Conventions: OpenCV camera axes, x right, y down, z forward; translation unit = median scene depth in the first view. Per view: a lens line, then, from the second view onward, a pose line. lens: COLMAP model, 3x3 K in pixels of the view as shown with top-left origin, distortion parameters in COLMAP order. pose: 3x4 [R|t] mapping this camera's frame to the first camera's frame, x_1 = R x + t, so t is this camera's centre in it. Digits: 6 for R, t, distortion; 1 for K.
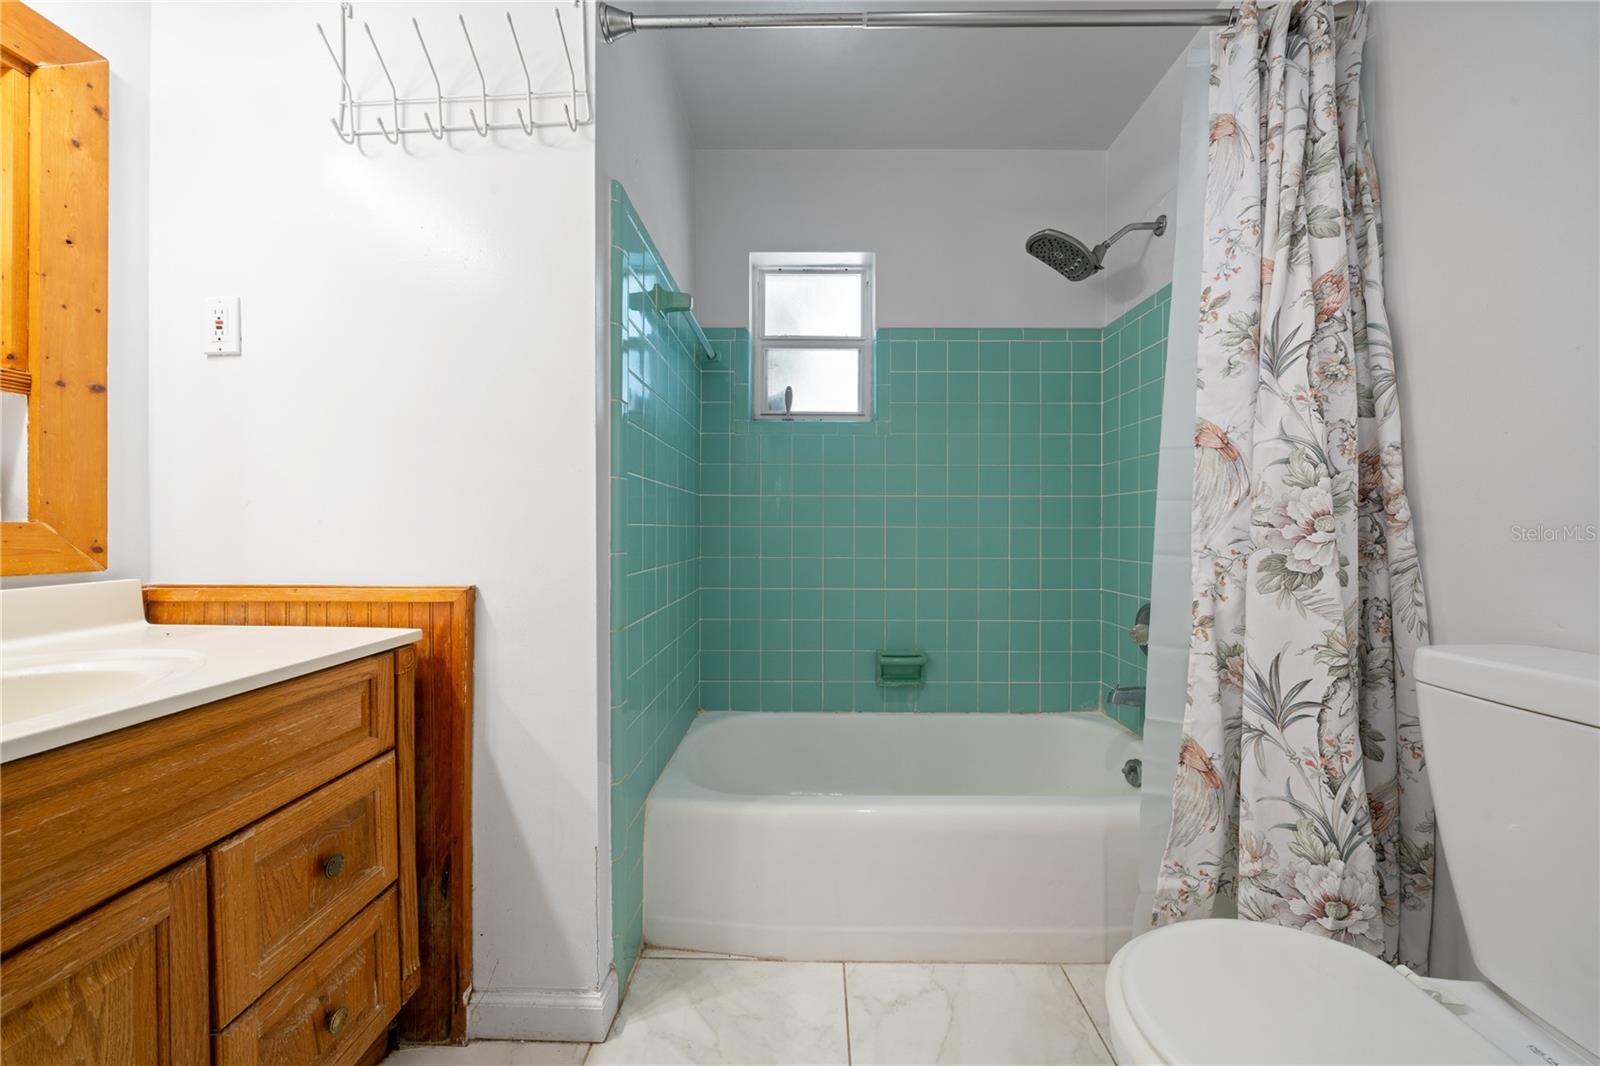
lens RADIAL K [[541.4, 0, 795.3], [0, 541.4, 531.5], [0, 0, 1]] dist [-0.007143, 0.000146]
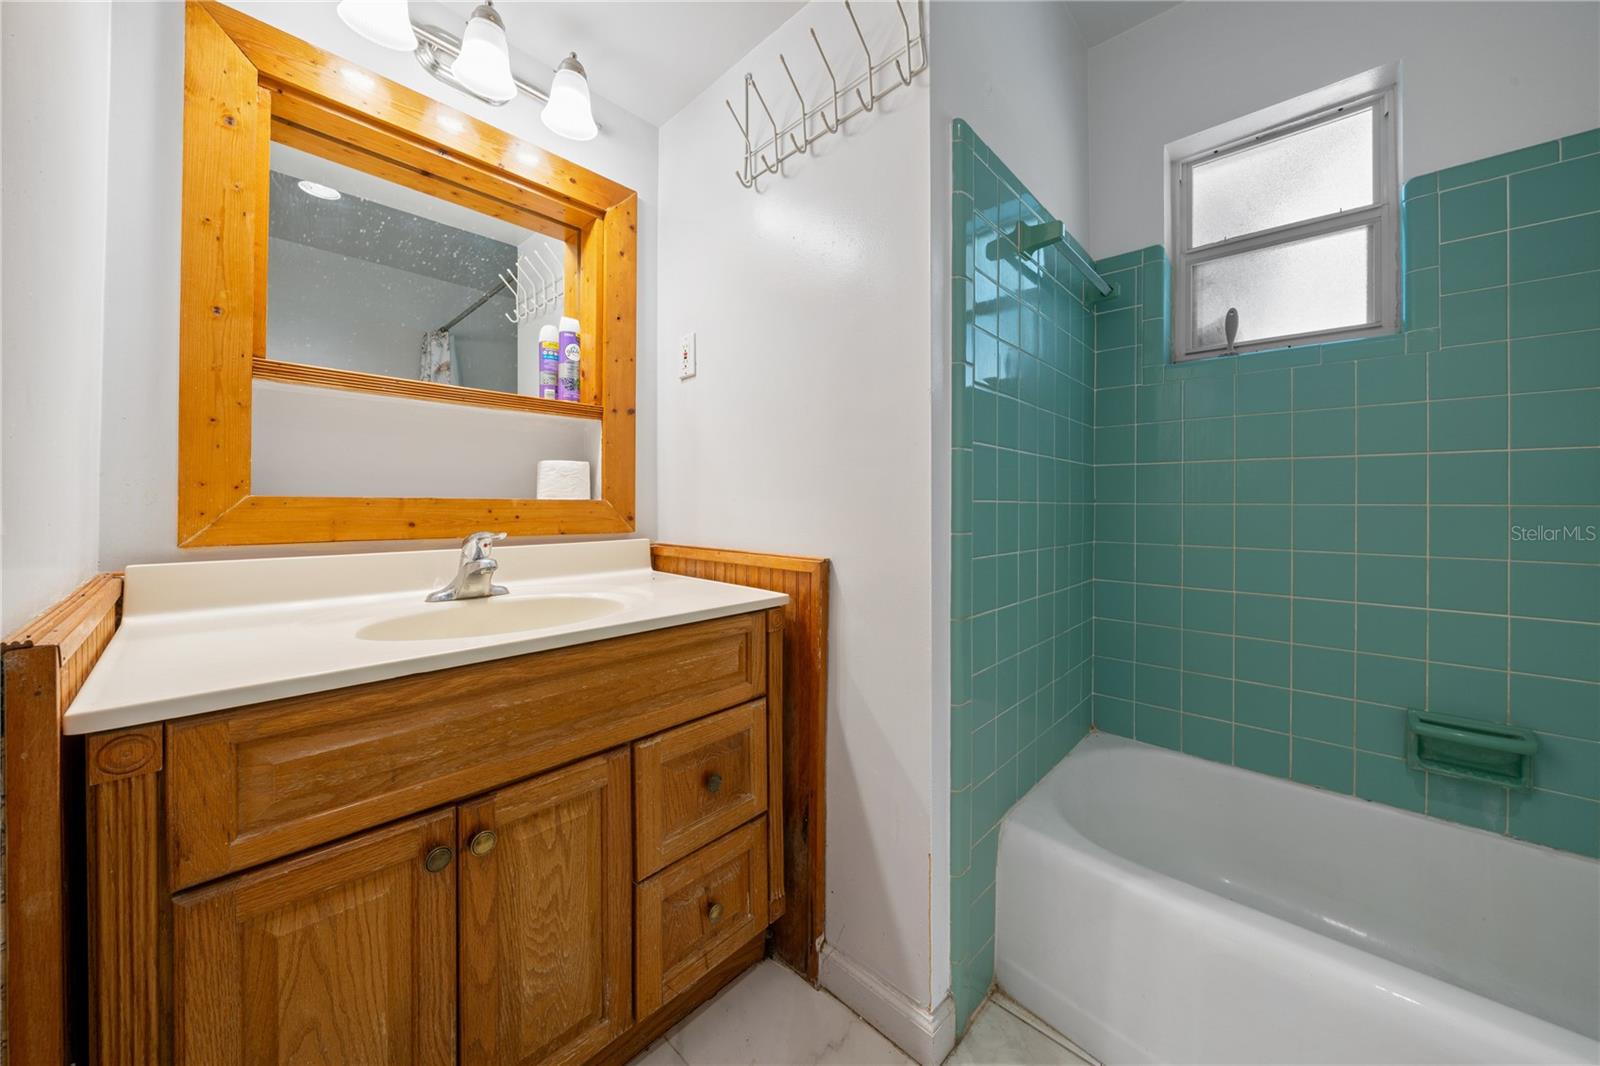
lens RADIAL K [[541.4, 0, 835.8], [0, 541.4, 503.8], [0, 0, 1]] dist [-0.007143, 0.000146]
pose [[0.747694, 0.001494, -0.664041, 0.126808], [-0.007903, 0.999947, -0.006649, -0.001397], [0.663996, 0.010220, 0.747666, 0.220452]]
